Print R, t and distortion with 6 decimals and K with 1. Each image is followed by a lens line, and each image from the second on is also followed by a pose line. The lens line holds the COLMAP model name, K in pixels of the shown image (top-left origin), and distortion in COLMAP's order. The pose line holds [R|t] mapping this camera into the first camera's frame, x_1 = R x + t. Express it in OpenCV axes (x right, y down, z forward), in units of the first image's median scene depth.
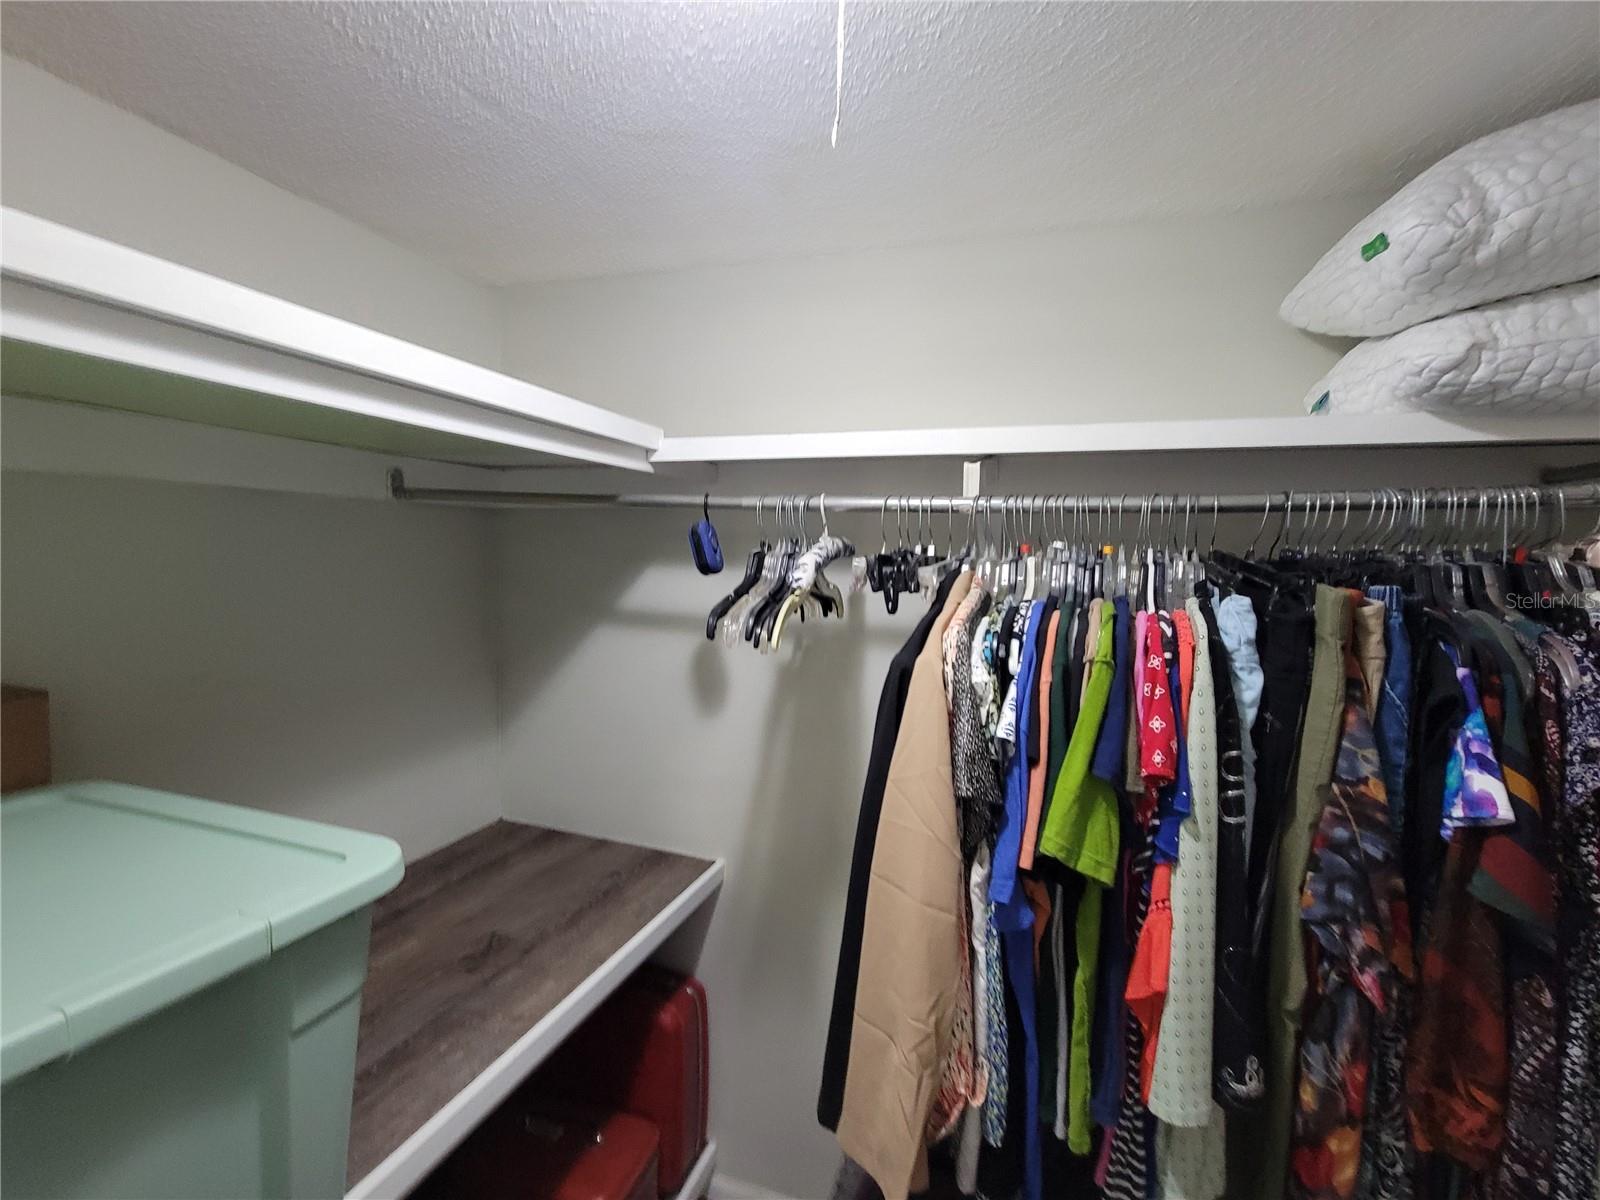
lens RADIAL K [[711.1, 0, 809.4], [0, 711.1, 589.5], [0, 0, 1]] dist [0.002936, -0.003366]
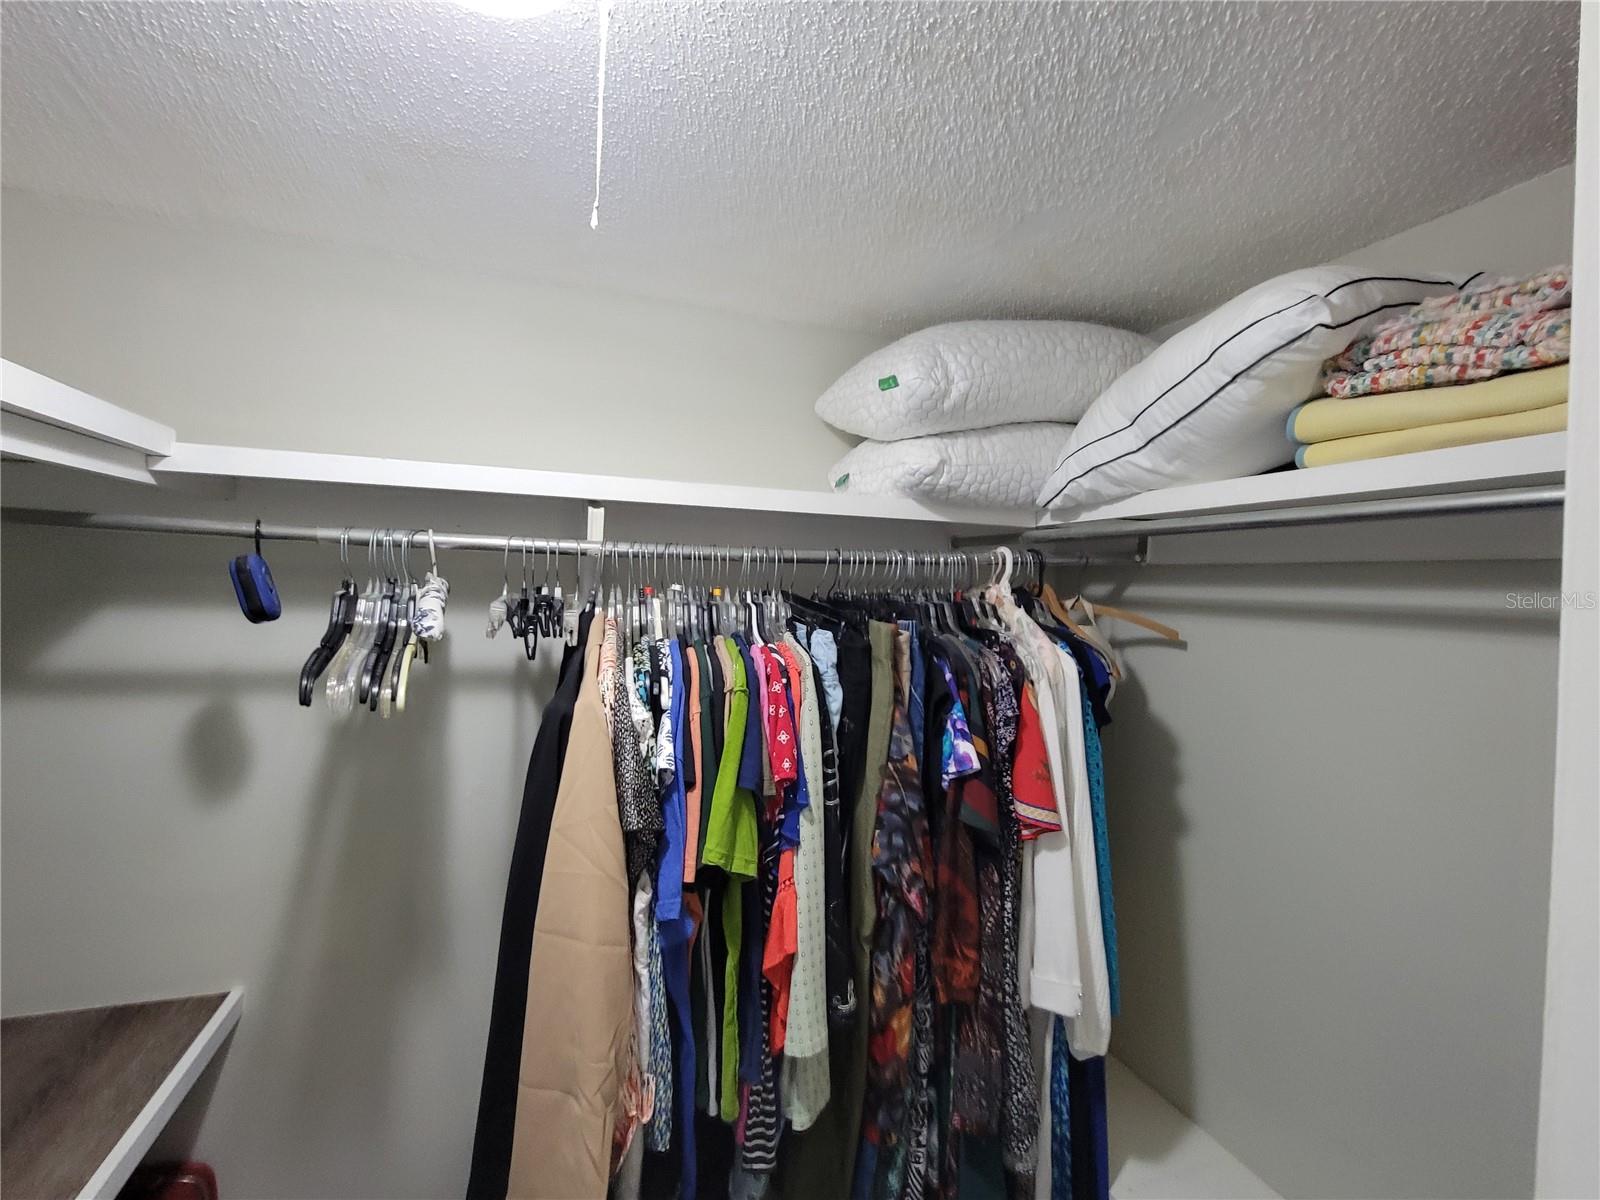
lens RADIAL K [[711.1, 0, 809.4], [0, 711.1, 589.5], [0, 0, 1]] dist [0.002936, -0.003366]
pose [[0.775395, -0.003568, 0.631466, -0.249434], [0.022271, 0.999516, -0.021699, -0.039019], [-0.631083, 0.030889, 0.775100, 0.000160]]
